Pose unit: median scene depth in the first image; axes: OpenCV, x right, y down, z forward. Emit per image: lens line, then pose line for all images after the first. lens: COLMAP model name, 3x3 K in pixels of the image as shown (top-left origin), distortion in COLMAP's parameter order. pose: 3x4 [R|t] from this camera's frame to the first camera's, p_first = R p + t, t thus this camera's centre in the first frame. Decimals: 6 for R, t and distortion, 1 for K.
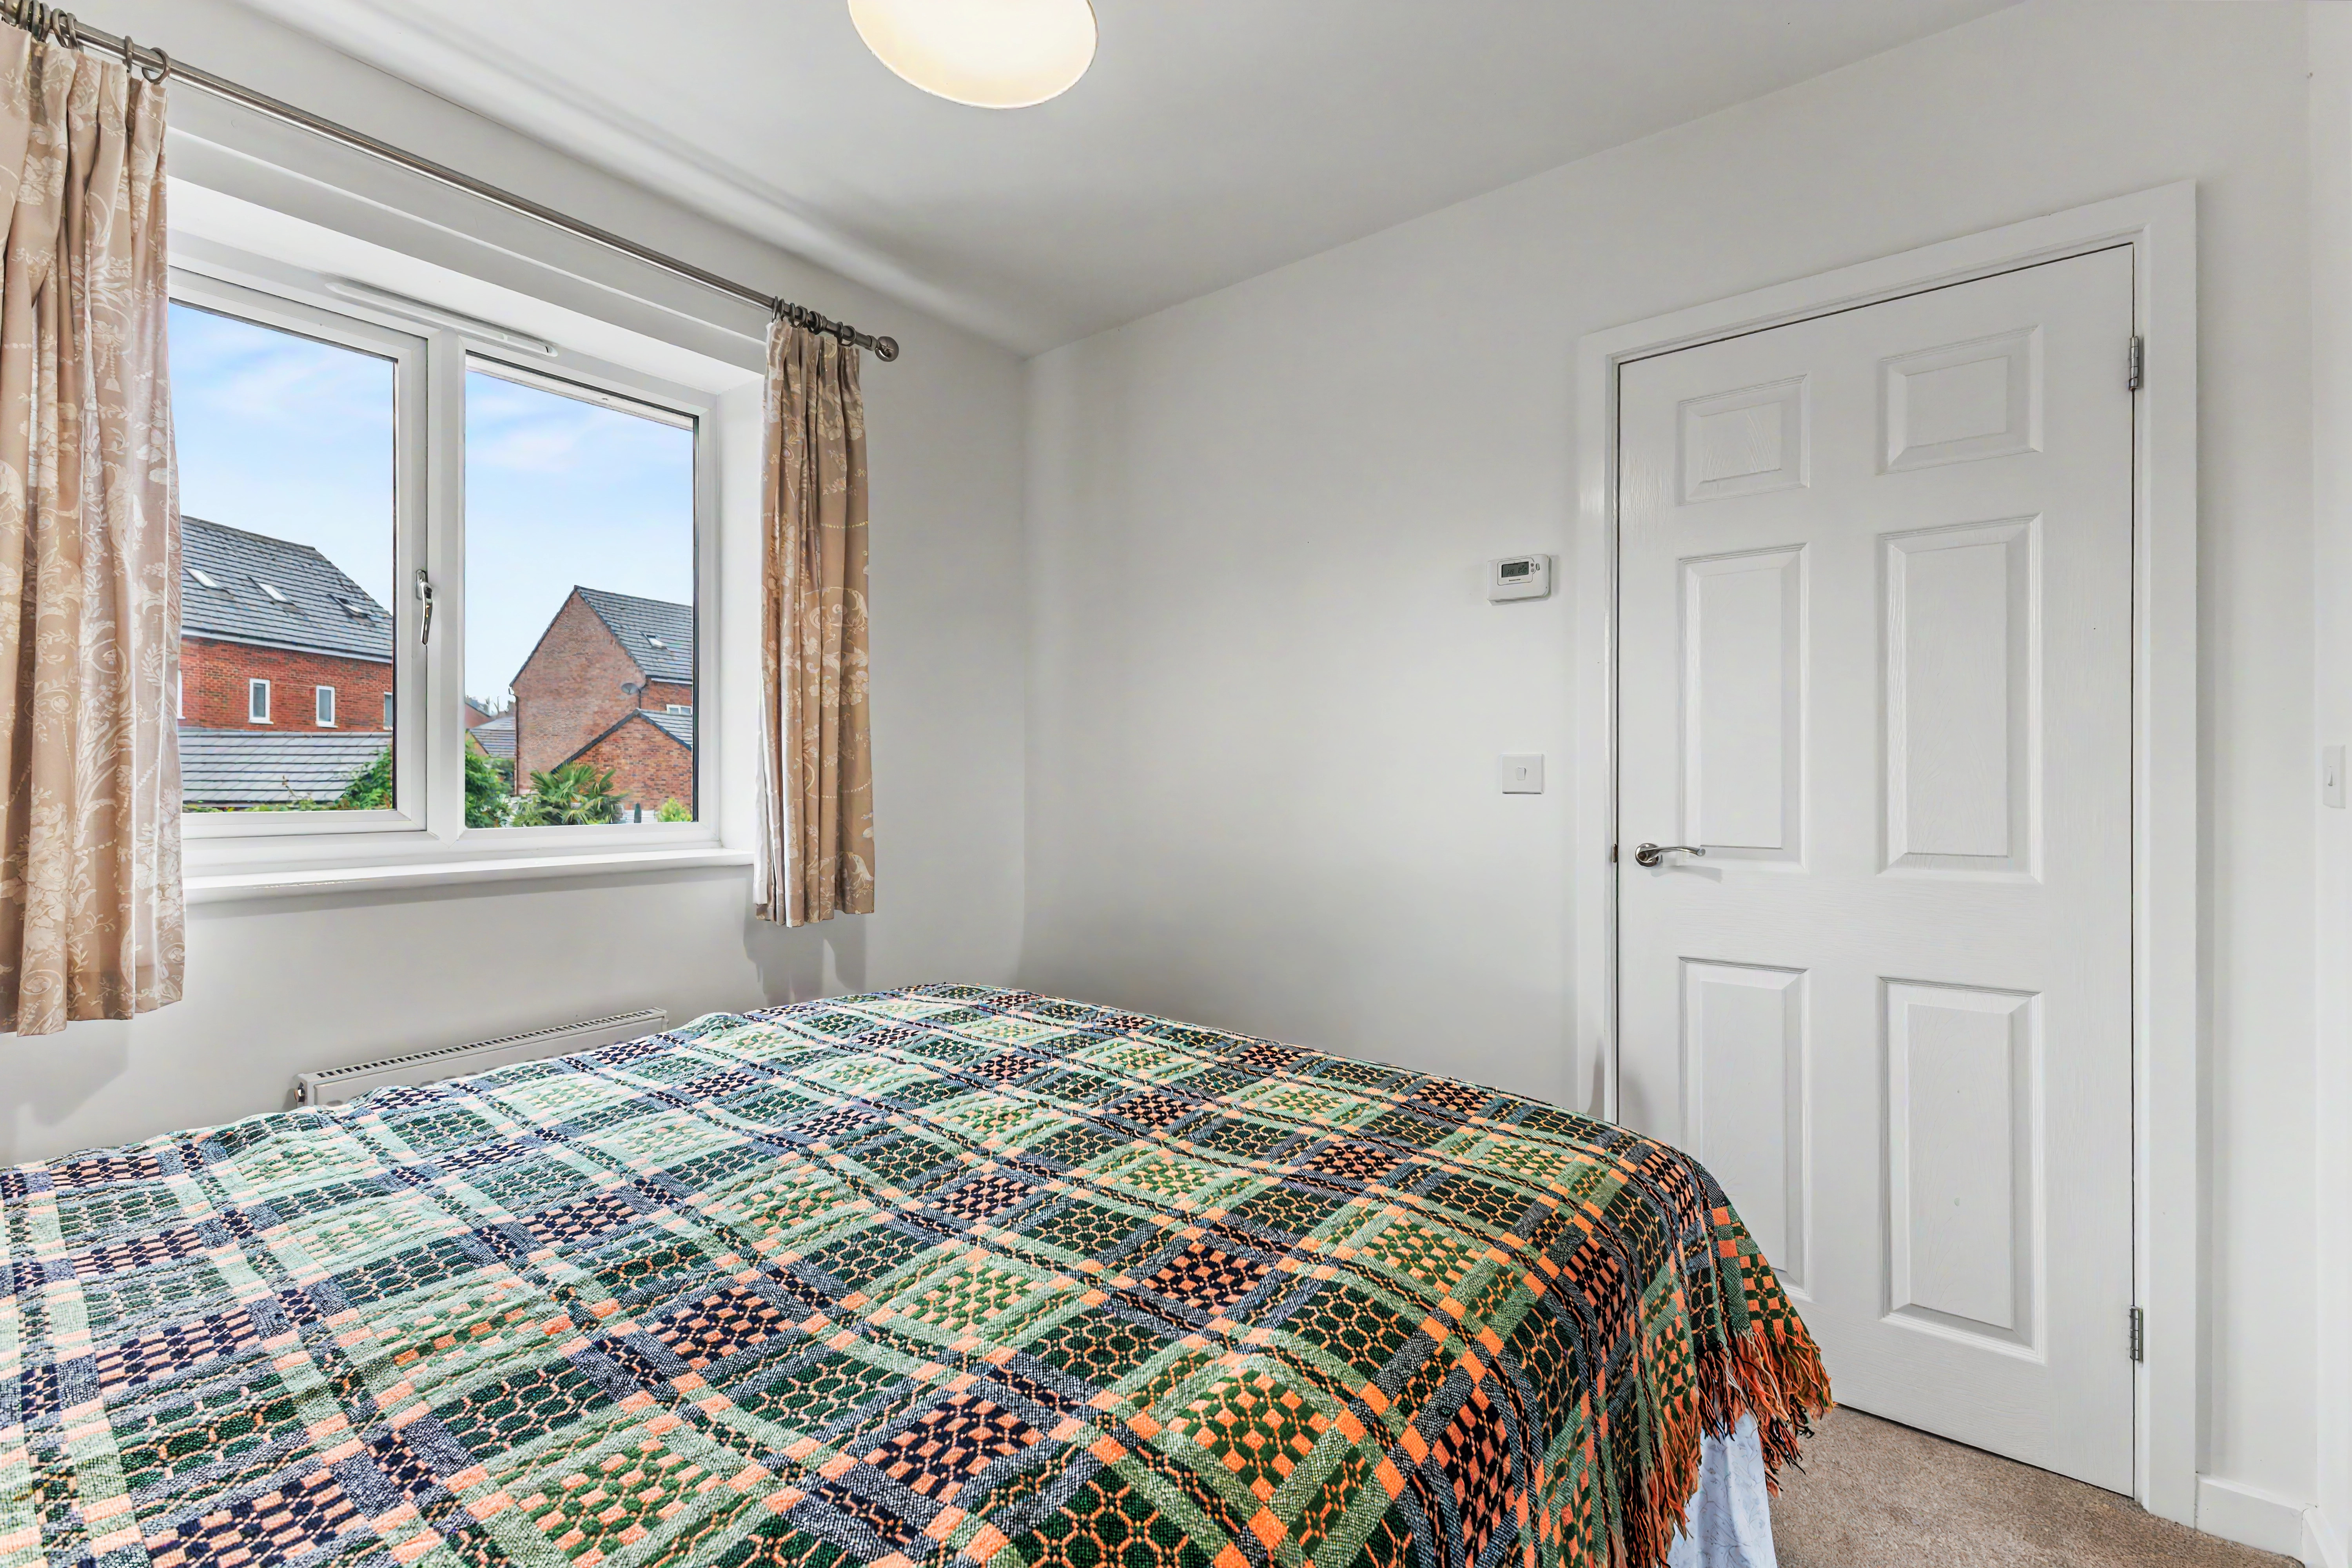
lens RADIAL K [[797.2, 0, 1176.7], [0, 797.2, 784.7], [0, 0, 1]] dist [0.000818, 0.000006]
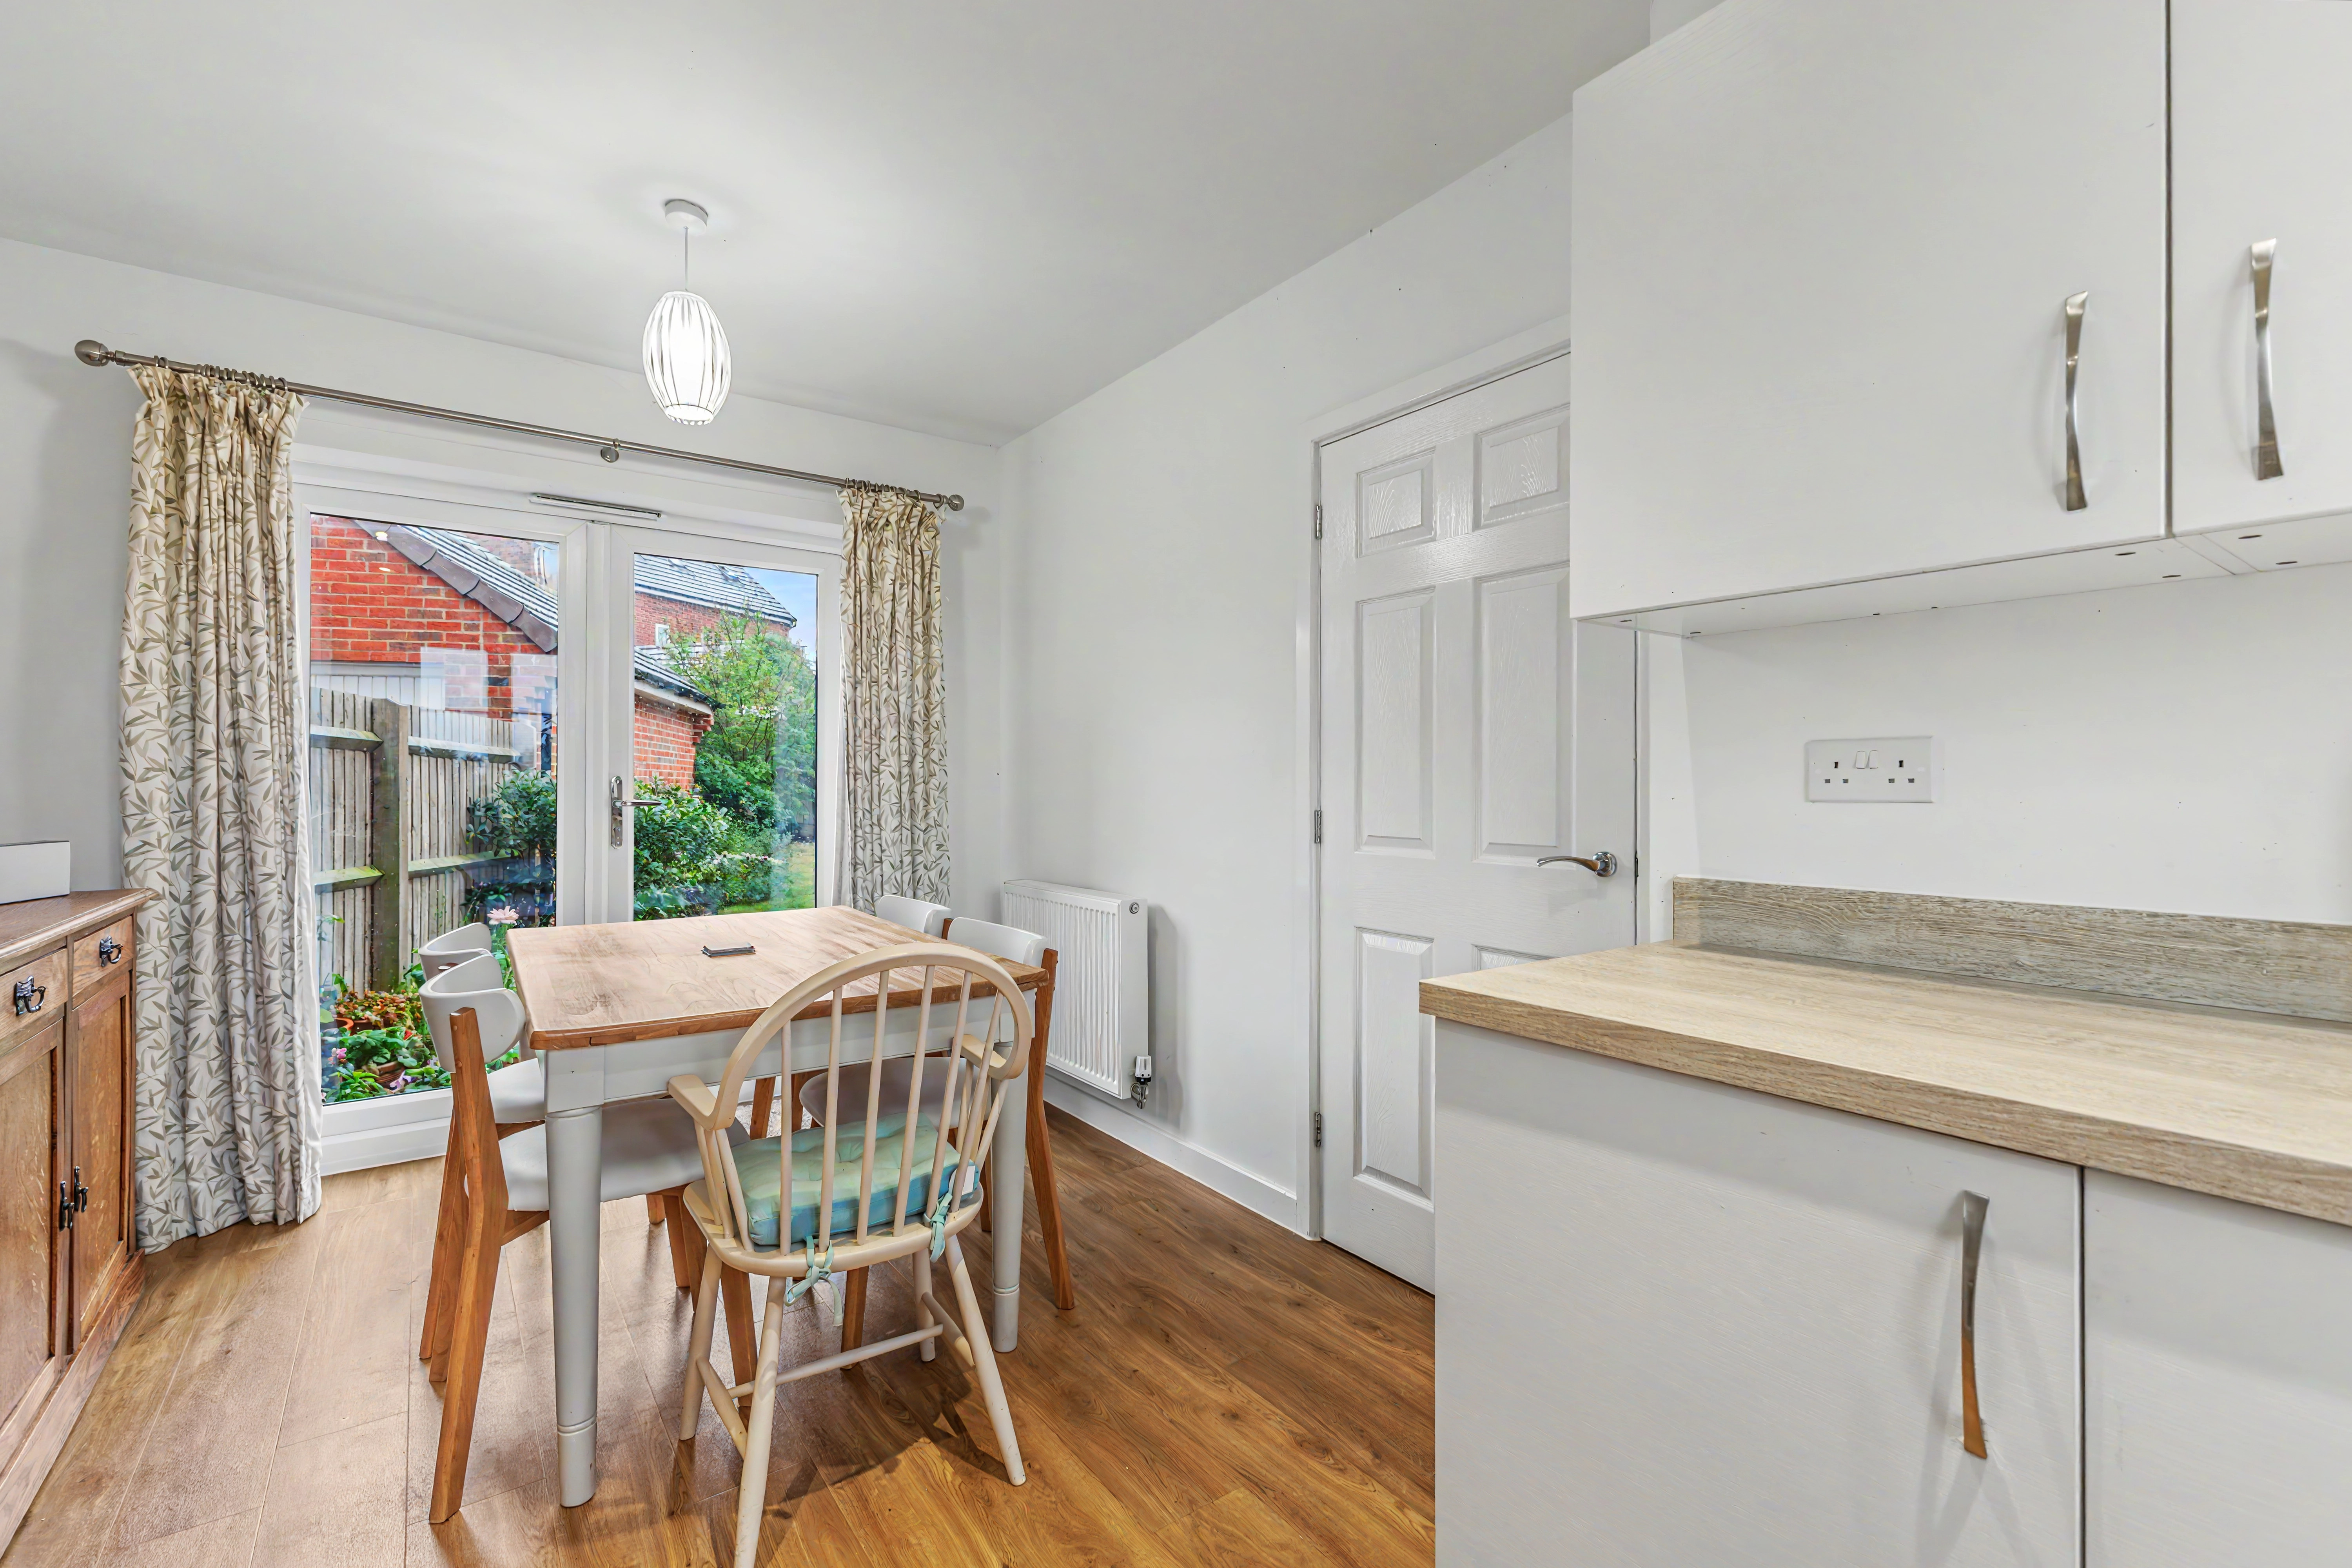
lens RADIAL K [[1021.7, 0, 1165.2], [0, 1021.7, 787.8], [0, 0, 1]] dist [0.014351, -0.002773]
pose [[0.930938, 0.003519, -0.365160, 1.220268], [-0.002200, 0.999989, 0.004028, -0.003297], [0.365170, -0.002947, 0.930936, -0.748283]]
